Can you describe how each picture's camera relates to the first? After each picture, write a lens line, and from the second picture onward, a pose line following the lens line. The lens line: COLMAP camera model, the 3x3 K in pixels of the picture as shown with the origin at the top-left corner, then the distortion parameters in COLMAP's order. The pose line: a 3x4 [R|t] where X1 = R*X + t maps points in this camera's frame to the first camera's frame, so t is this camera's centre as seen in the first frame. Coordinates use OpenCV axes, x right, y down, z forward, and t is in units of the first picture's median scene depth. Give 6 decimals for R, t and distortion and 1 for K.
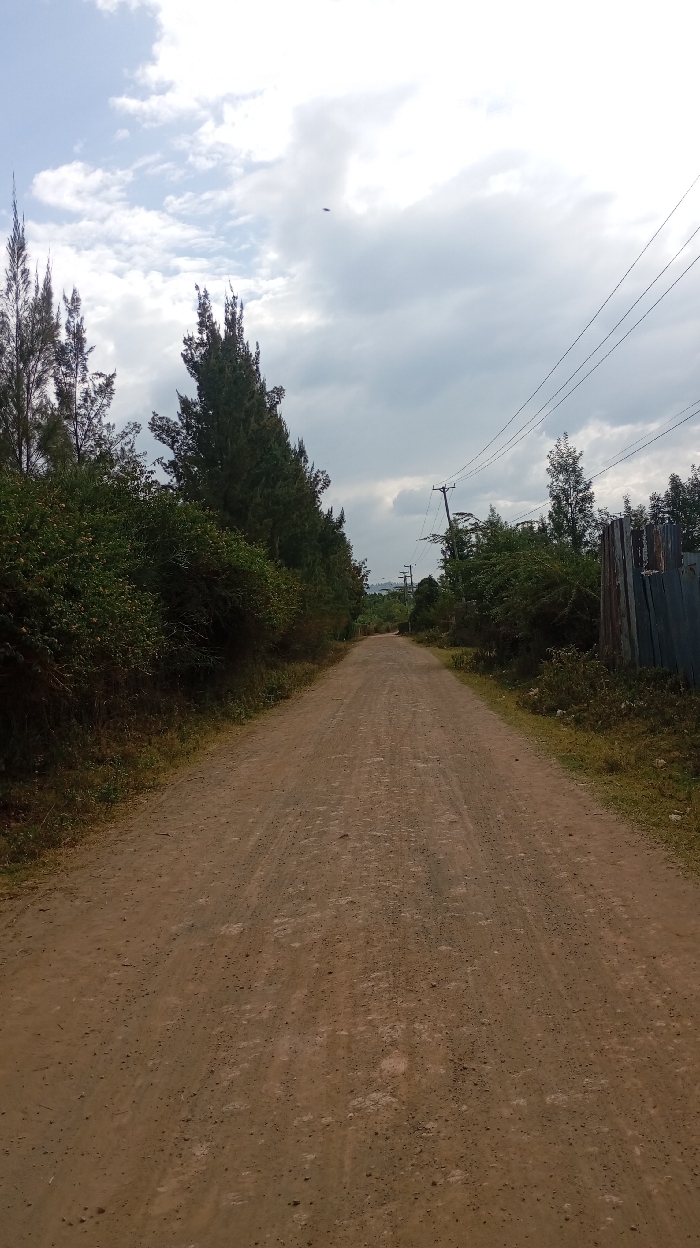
lens RADIAL K [[1096.4, 0, 349.2], [0, 1096.4, 617.5], [0, 0, 1]] dist [0.054245, 0.033286]
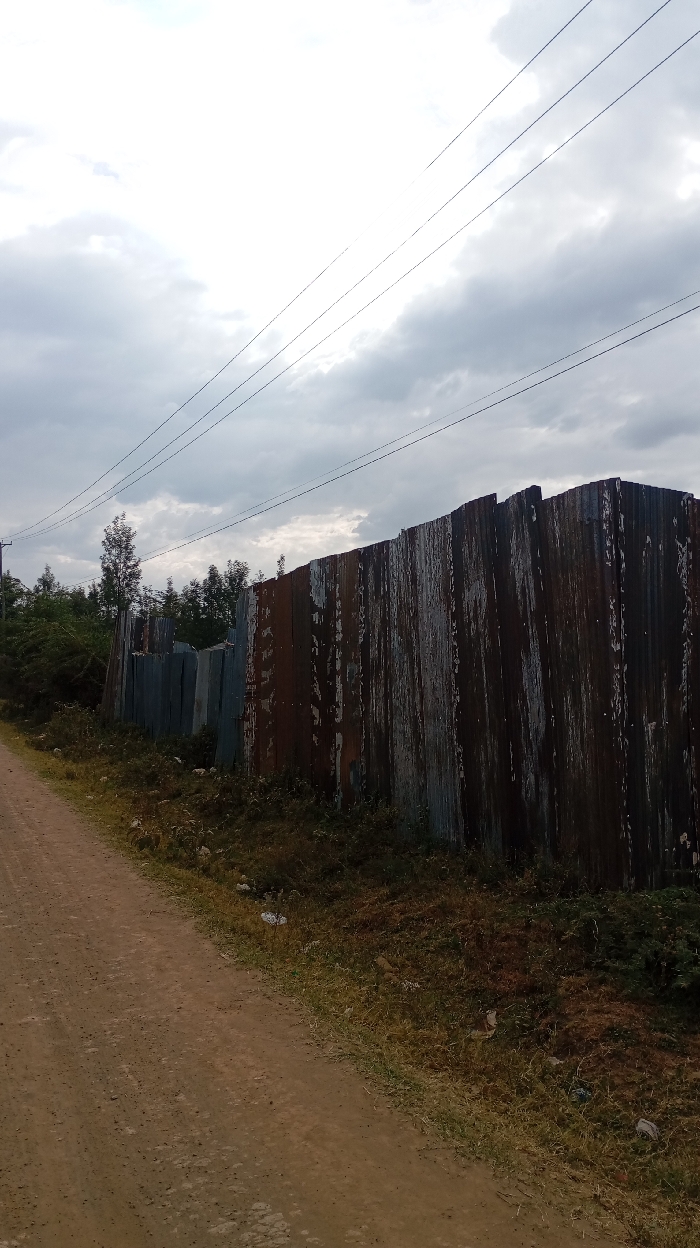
lens RADIAL K [[1096.4, 0, 346.3], [0, 1096.4, 618.5], [0, 0, 1]] dist [0.054245, 0.033286]
pose [[0.913119, 0.135103, 0.384656, -0.008271], [-0.112385, 0.990353, -0.081058, -0.001102], [-0.391896, 0.030786, 0.919494, -0.133495]]
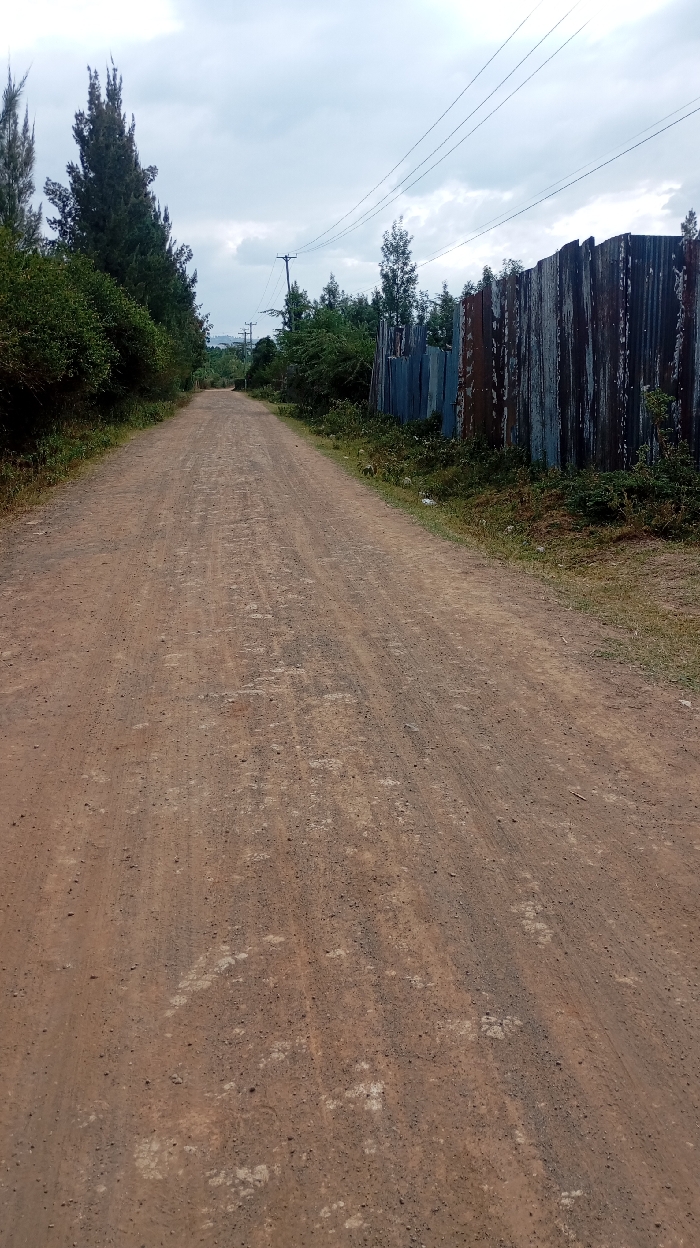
lens RADIAL K [[1096.4, 0, 311.0], [0, 1096.4, 619.3], [0, 0, 1]] dist [0.054245, 0.033286]
pose [[0.989730, 0.061603, 0.128995, -0.017137], [-0.088093, 0.973509, 0.210996, 0.001854], [-0.112580, -0.220192, 0.968938, -0.267776]]
